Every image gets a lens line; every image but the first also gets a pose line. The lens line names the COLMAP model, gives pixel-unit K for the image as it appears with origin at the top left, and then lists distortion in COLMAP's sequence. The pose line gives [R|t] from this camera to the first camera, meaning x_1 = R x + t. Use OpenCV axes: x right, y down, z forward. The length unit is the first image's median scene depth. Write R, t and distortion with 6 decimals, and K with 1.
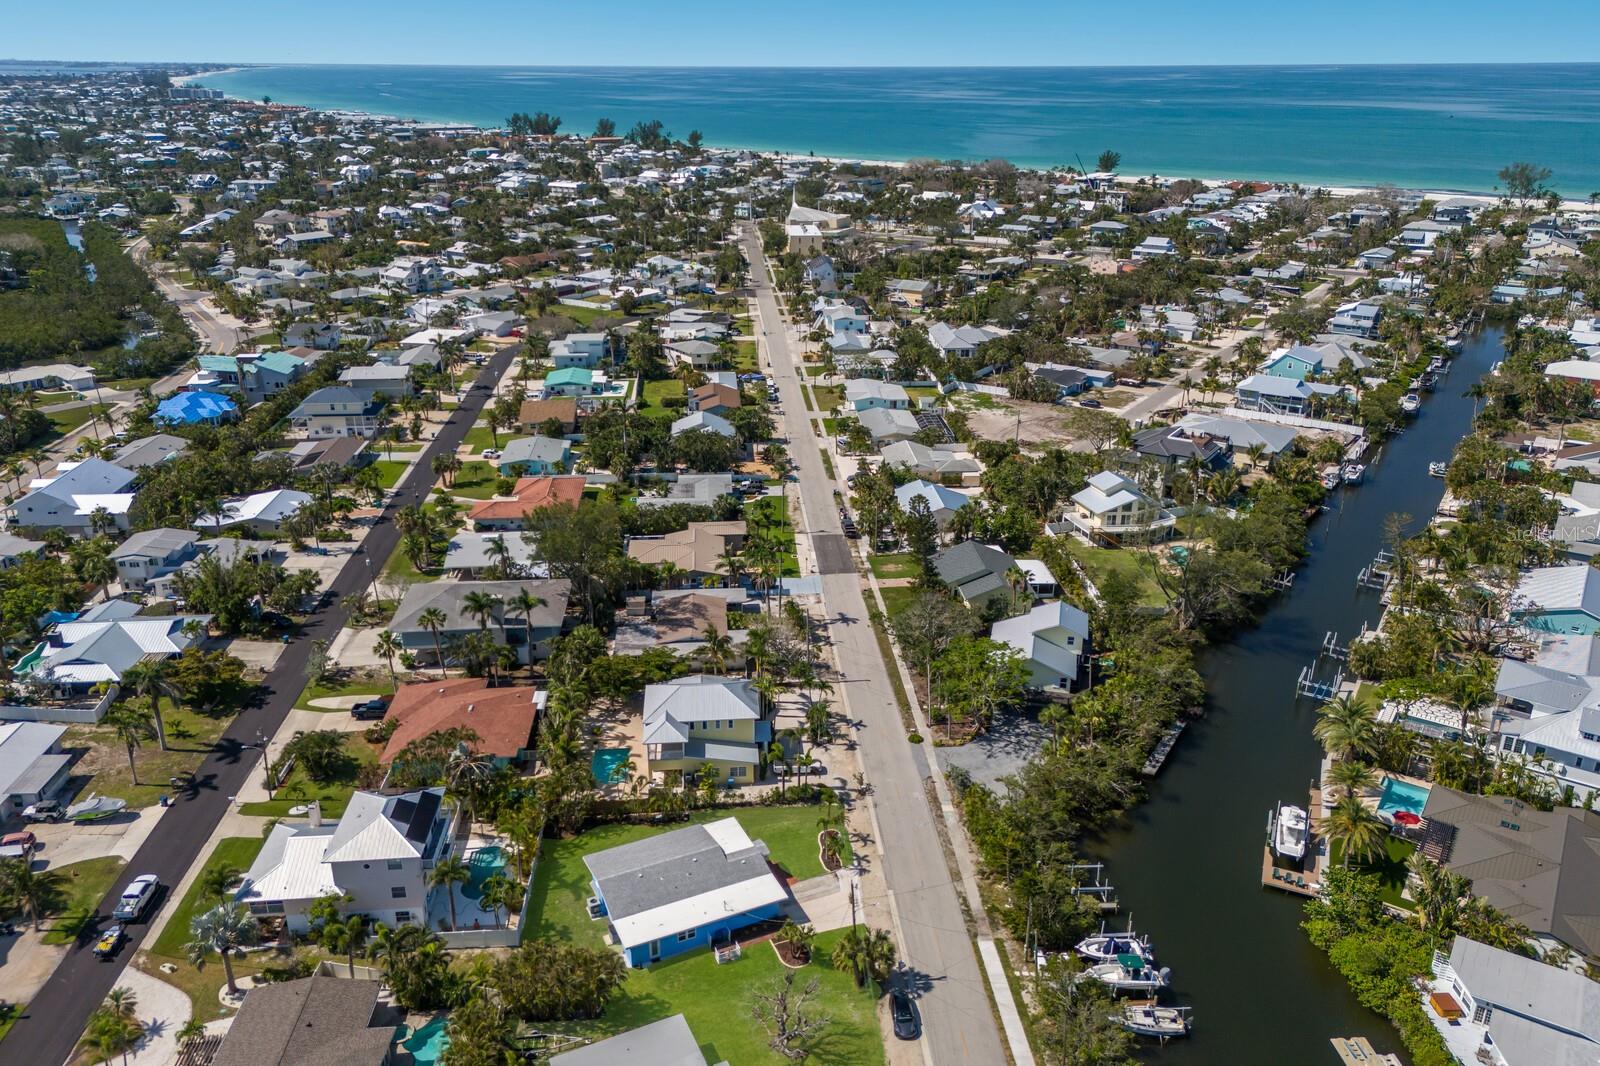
lens RADIAL K [[1158.4, 0, 800.0], [0, 1158.4, 533.0], [0, 0, 1]] dist [0.098248, -0.110473]
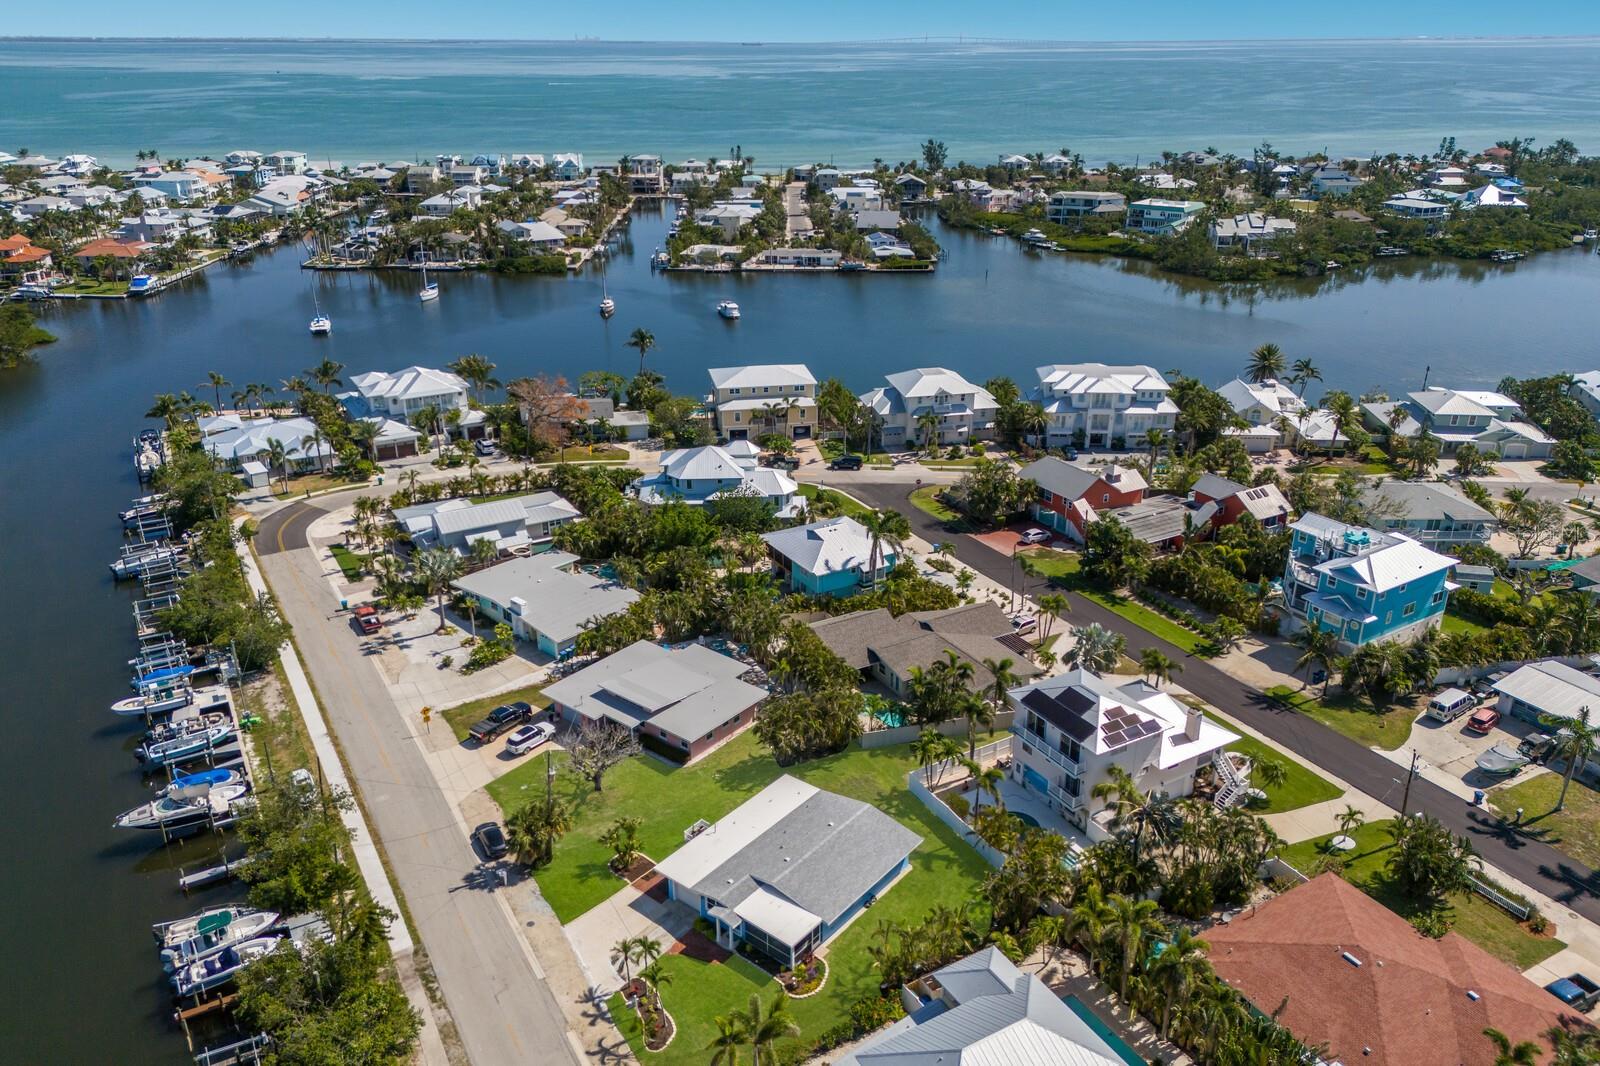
lens RADIAL K [[1158.4, 0, 800.0], [0, 1158.4, 533.0], [0, 0, 1]] dist [0.098248, -0.110473]
pose [[-0.898995, 0.167662, -0.404594, 0.174107], [-0.165707, 0.724924, 0.668601, -0.384390], [0.405399, 0.668113, -0.623920, 1.284071]]
